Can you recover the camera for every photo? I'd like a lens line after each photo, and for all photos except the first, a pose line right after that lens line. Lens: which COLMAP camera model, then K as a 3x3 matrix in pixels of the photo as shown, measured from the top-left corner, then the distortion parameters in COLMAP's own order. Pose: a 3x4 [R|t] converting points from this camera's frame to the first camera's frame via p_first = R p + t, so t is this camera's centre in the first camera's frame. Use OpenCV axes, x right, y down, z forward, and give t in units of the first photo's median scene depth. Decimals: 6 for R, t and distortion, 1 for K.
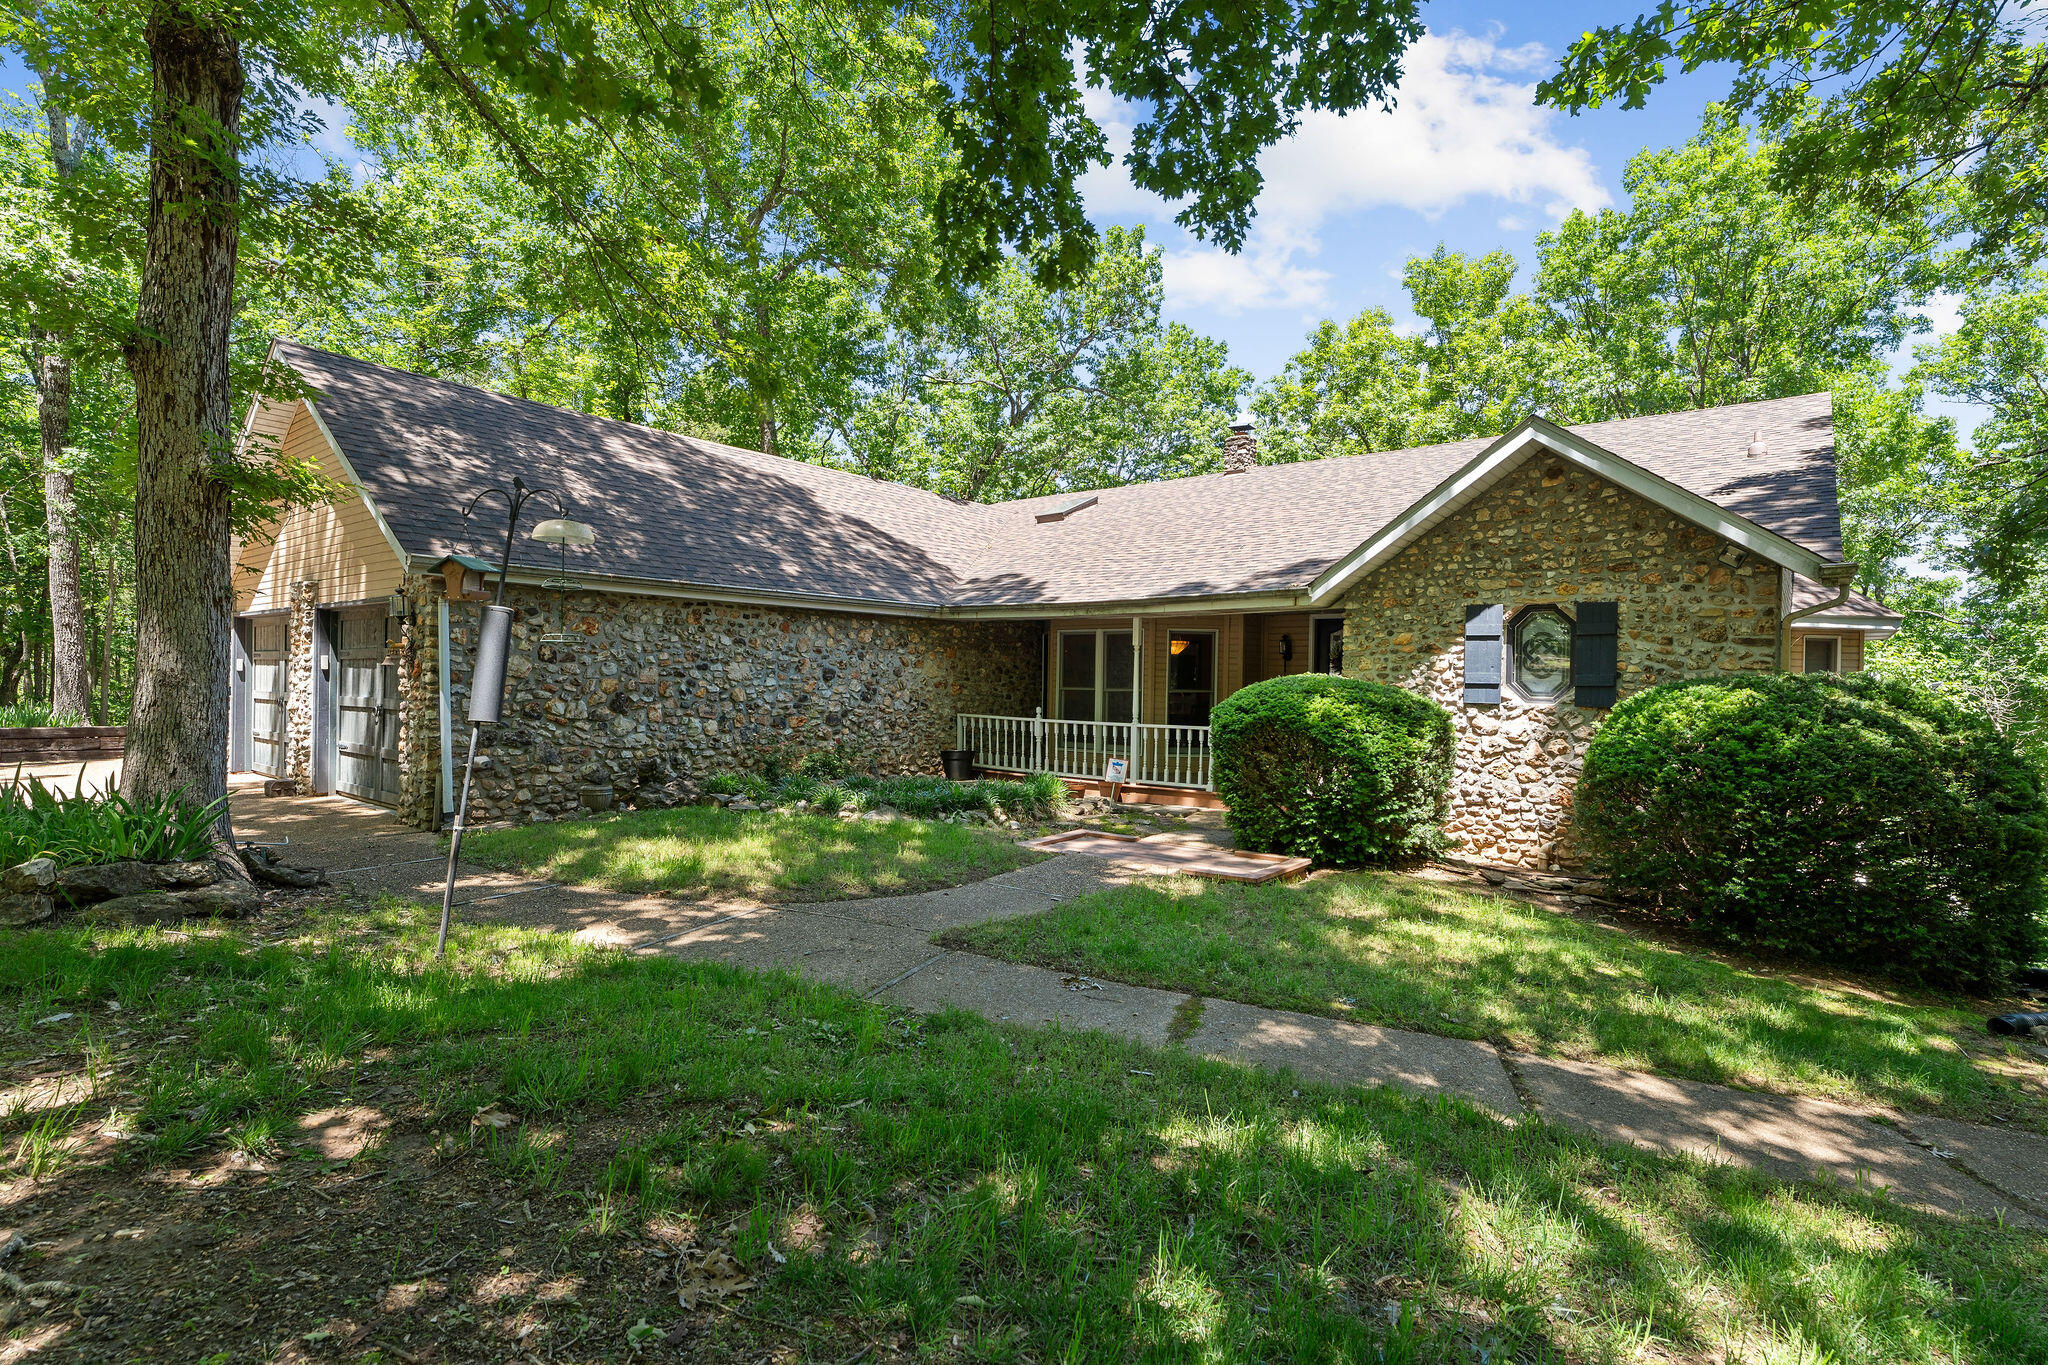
lens RADIAL K [[979.5, 0, 1021.7], [0, 979.5, 680.9], [0, 0, 1]] dist [-0.001022, -0.002321]
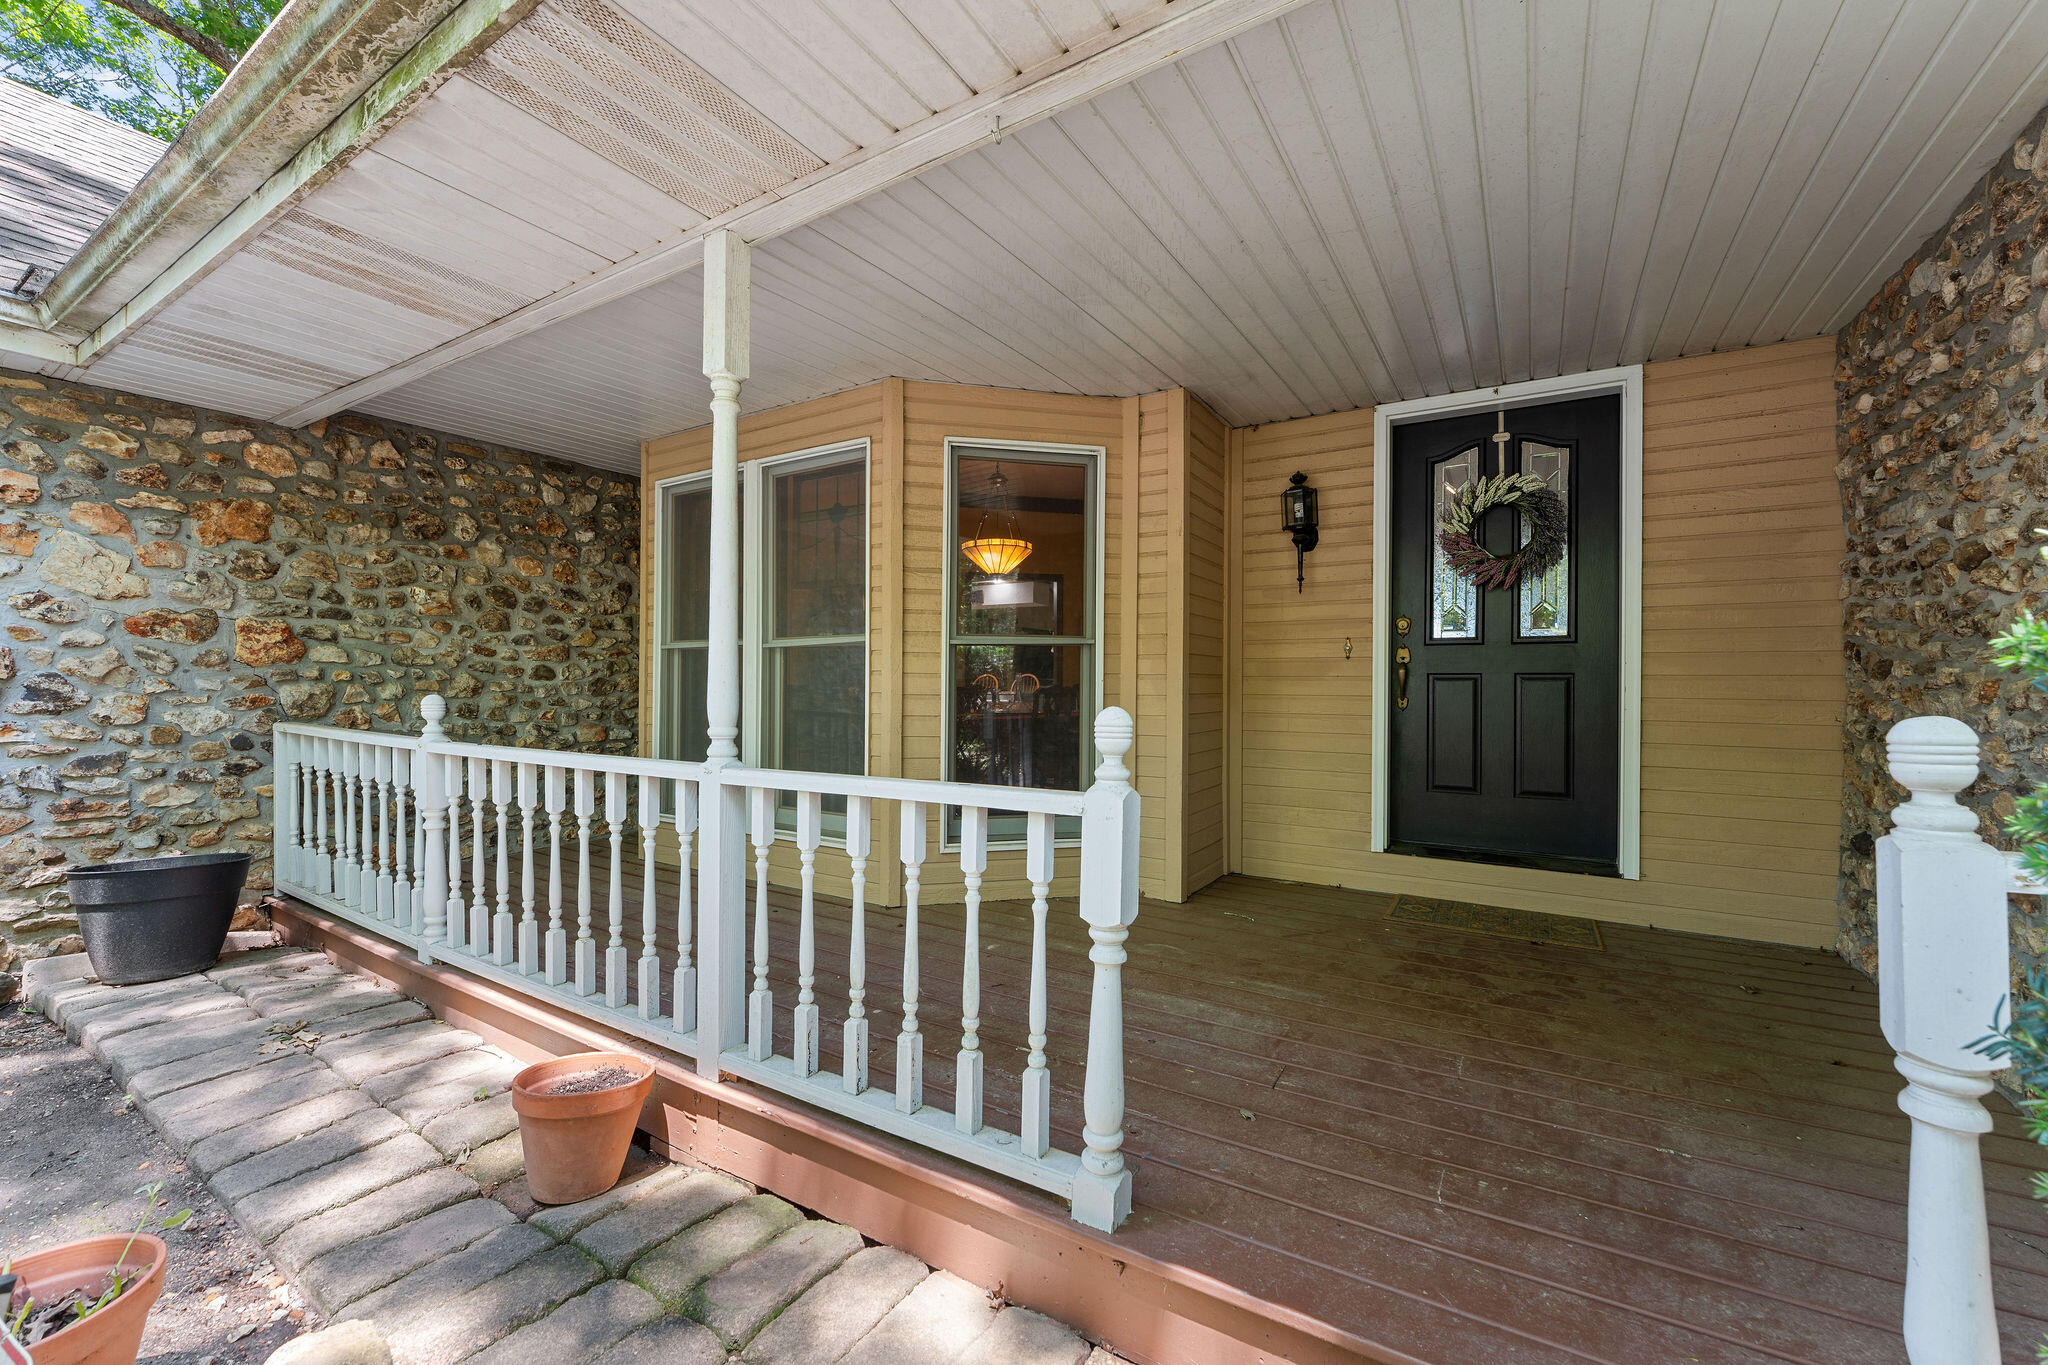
lens RADIAL K [[812.6, 0, 1030.5], [0, 812.6, 687.2], [0, 0, 1]] dist [-0.001866, -0.000008]
pose [[0.991694, -0.011509, 0.128103, 0.196324], [0.012128, 0.999918, -0.004052, 0.036216], [-0.128045, 0.005572, 0.991753, 1.030589]]
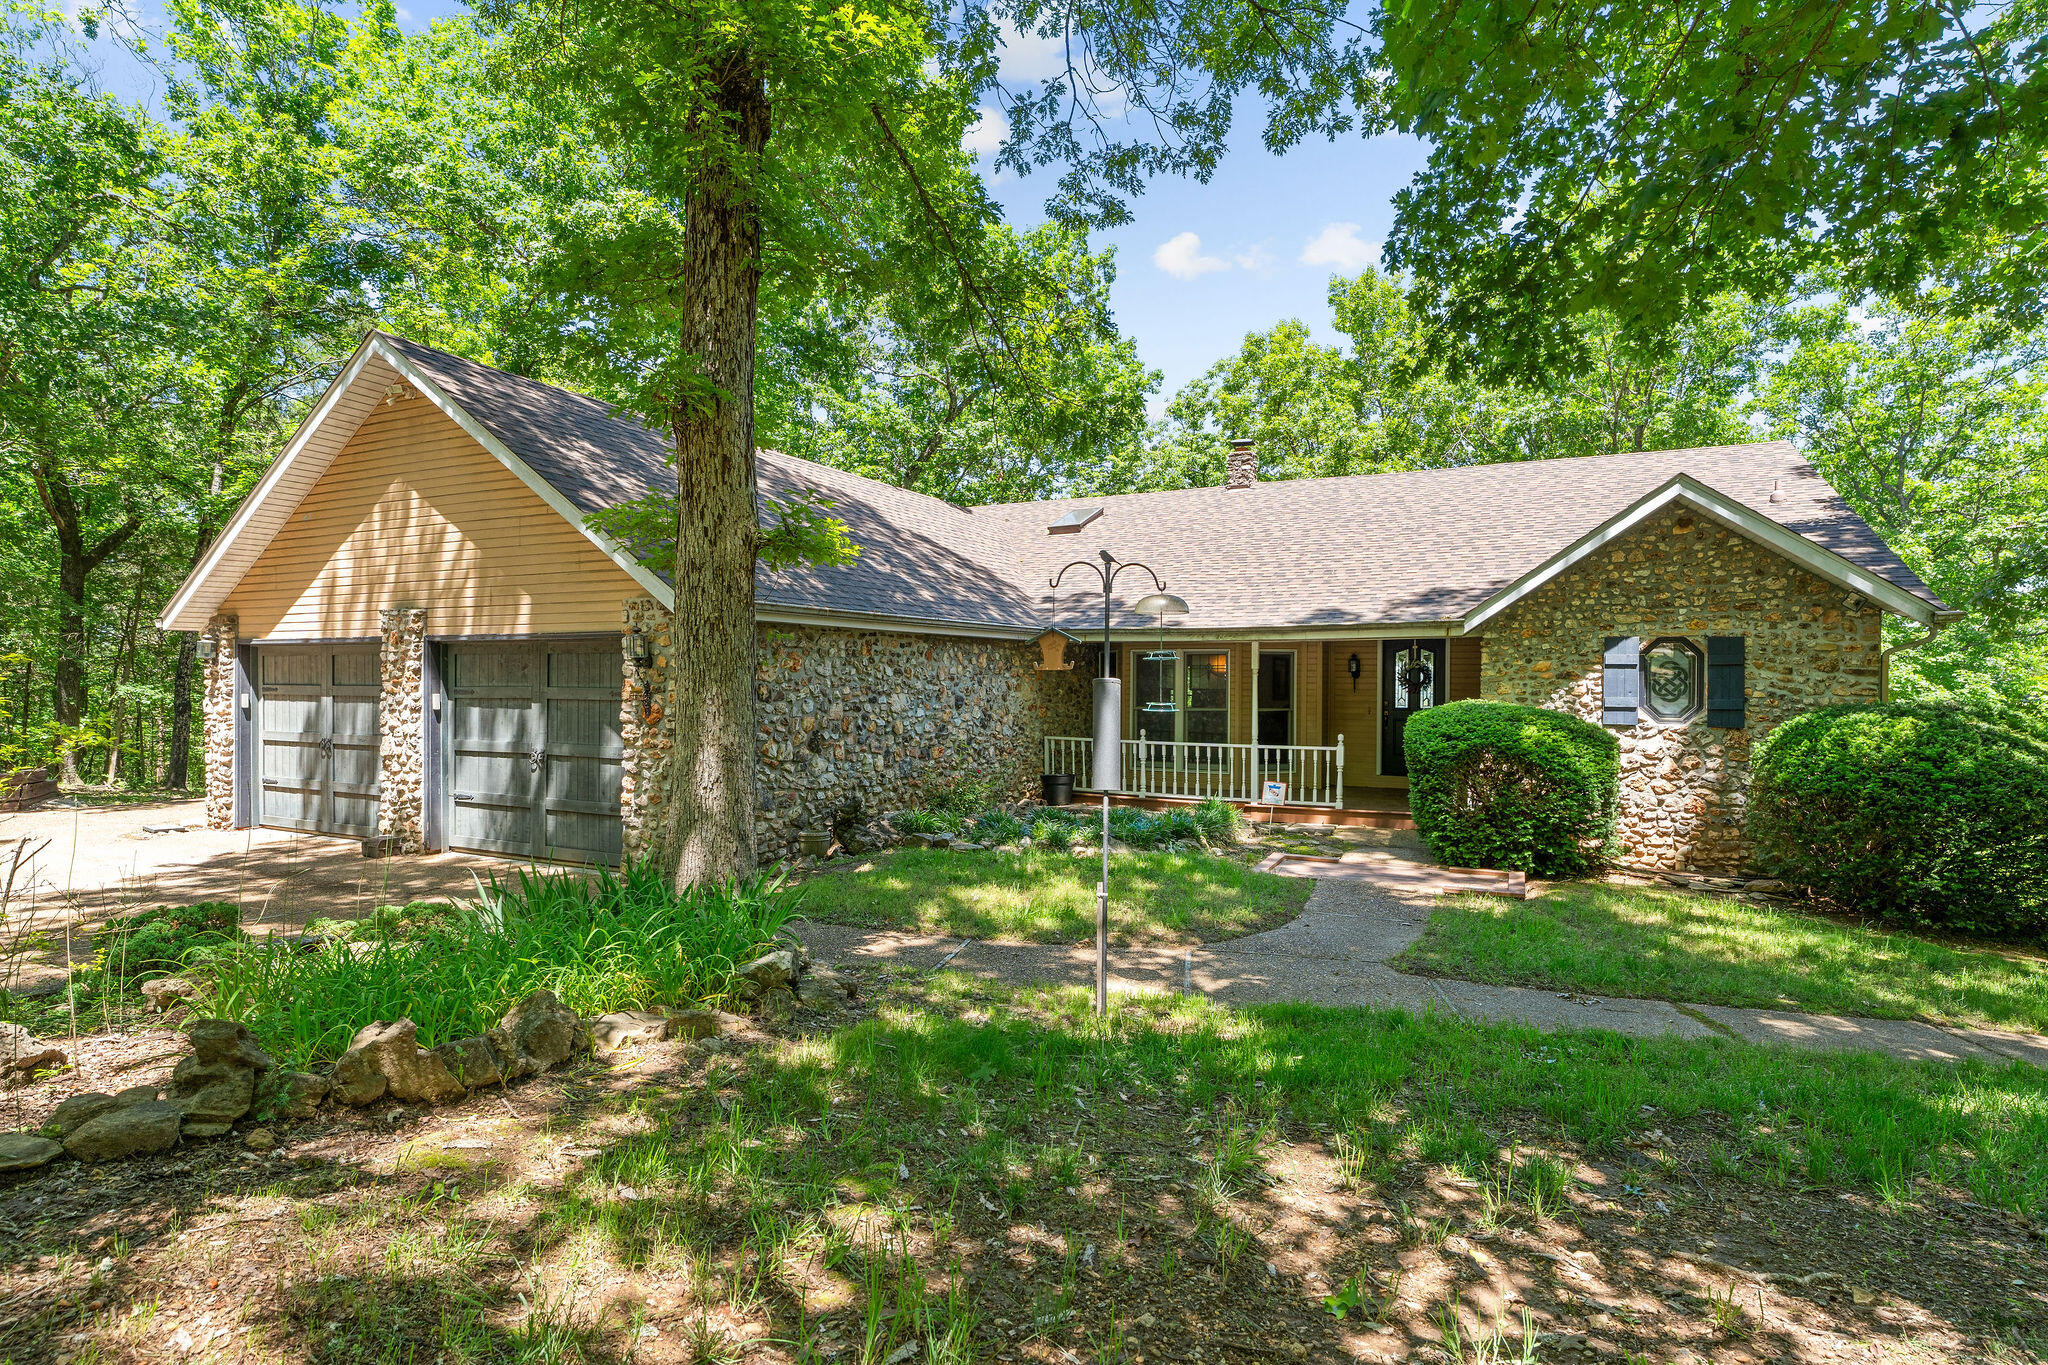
lens RADIAL K [[1048.7, 0, 1020.7], [0, 1048.7, 678.7], [0, 0, 1]] dist [-0.002601, 0.000133]
pose [[0.978527, -0.012371, 0.205747, -0.436599], [0.011782, 0.999922, 0.004090, -0.041423], [-0.205782, -0.001578, 0.978597, -0.033825]]
